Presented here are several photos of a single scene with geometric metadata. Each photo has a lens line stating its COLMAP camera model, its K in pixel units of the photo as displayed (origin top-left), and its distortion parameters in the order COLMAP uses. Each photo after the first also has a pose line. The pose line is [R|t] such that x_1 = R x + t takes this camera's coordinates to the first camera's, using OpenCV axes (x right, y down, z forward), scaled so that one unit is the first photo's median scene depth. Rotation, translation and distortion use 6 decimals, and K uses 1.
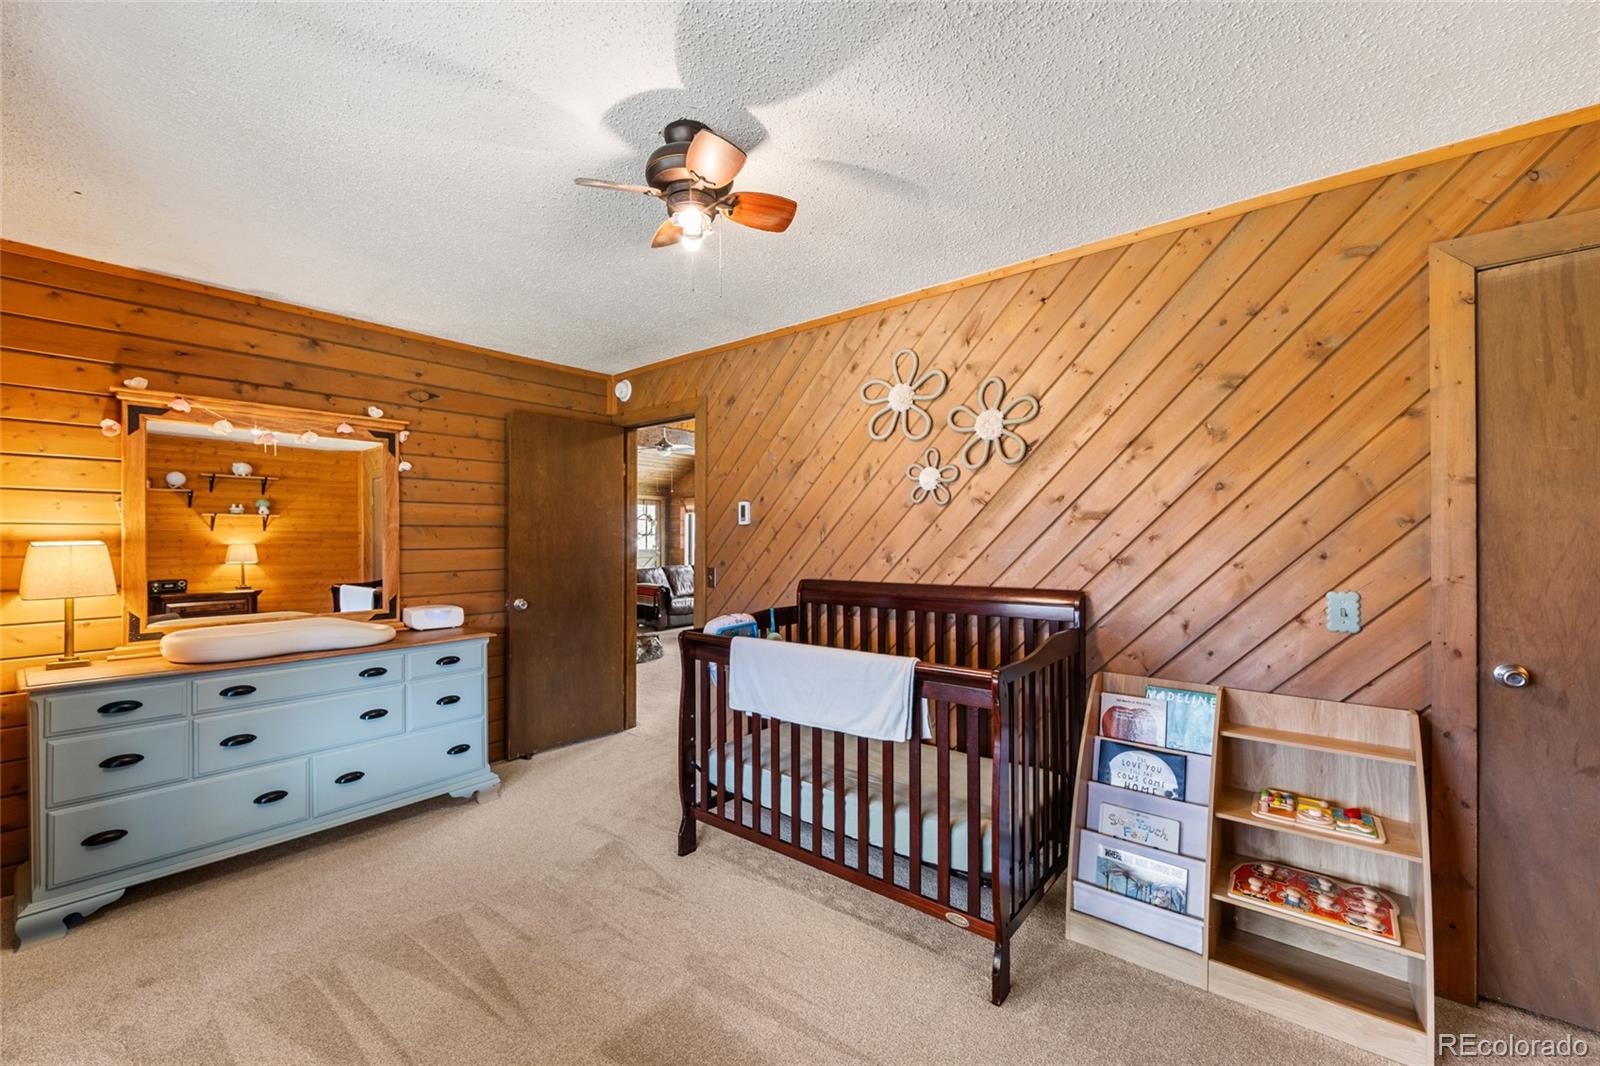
lens RADIAL K [[632.3, 0, 800.9], [0, 632.3, 534.3], [0, 0, 1]] dist [-0.005694, 0.000652]
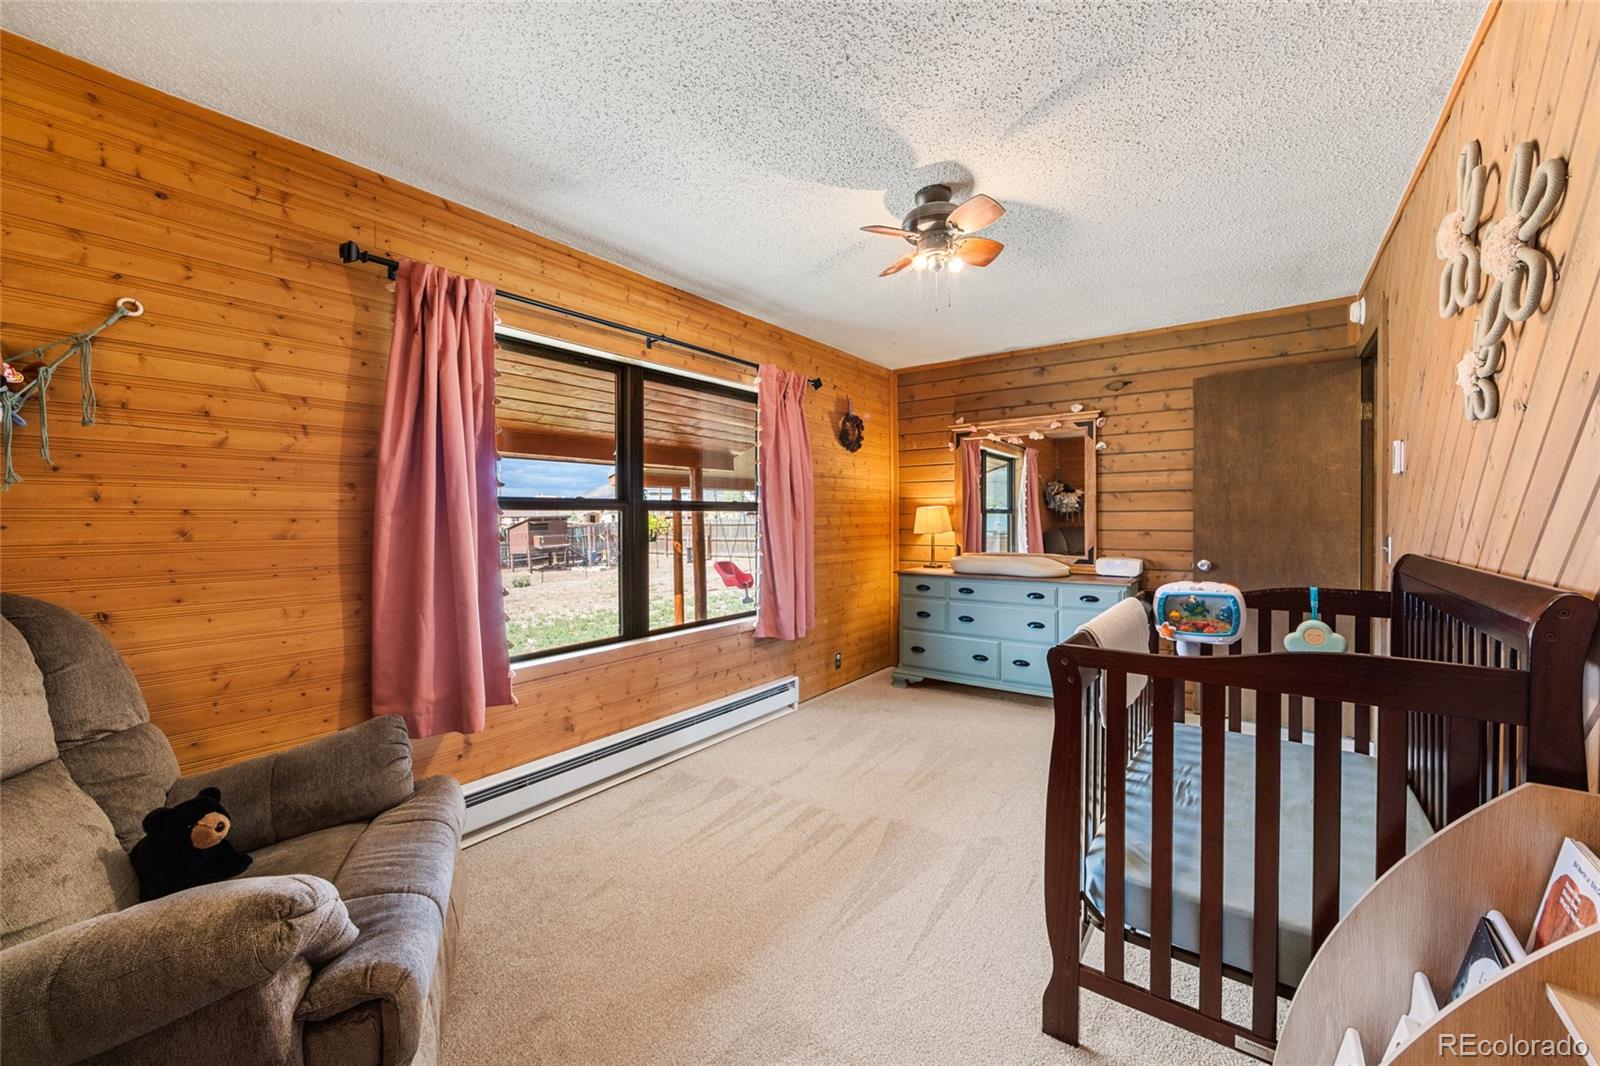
lens RADIAL K [[632.3, 0, 805.3], [0, 632.3, 525.2], [0, 0, 1]] dist [-0.005694, 0.000652]
pose [[0.056426, 0.017238, -0.998258, 0.653814], [0.010698, 0.999783, 0.017869, 0.024457], [0.998349, -0.011688, 0.056230, 0.362651]]
